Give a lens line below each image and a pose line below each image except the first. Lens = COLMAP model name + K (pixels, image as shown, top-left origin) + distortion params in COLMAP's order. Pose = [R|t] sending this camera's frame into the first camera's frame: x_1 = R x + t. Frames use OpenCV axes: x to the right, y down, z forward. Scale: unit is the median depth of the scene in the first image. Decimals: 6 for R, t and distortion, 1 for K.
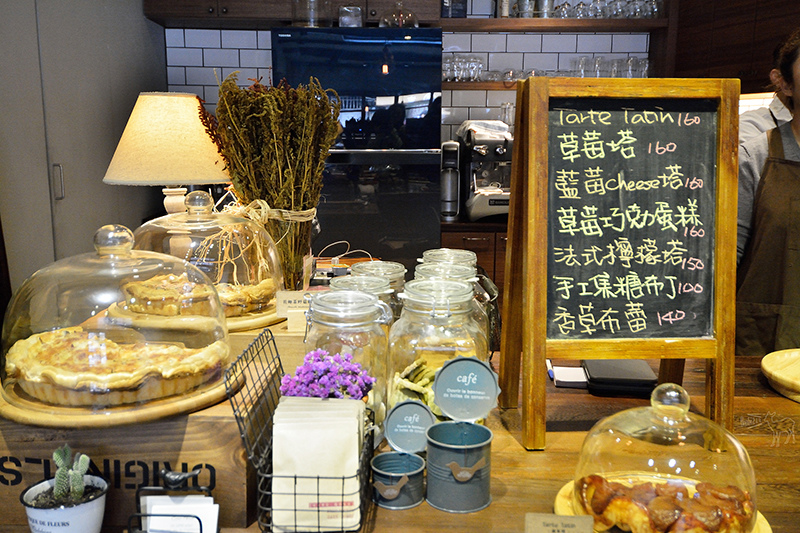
lens RADIAL K [[845.3, 0, 400.0], [0, 845.3, 266.0], [0, 0, 1]] dist [0.021272, 0.000000]
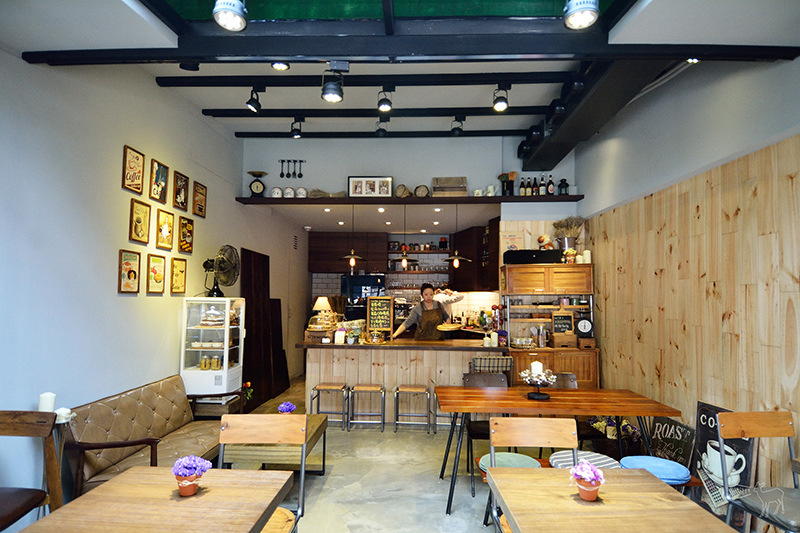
lens RADIAL K [[441.2, 0, 399.4], [0, 441.2, 270.5], [0, 0, 1]] dist [-0.004188, -0.001263]
pose [[0.999393, 0.000284, -0.034848, 0.605569], [-0.007945, 0.975489, -0.219904, 0.475428], [0.033931, 0.220048, 0.974899, -3.236437]]
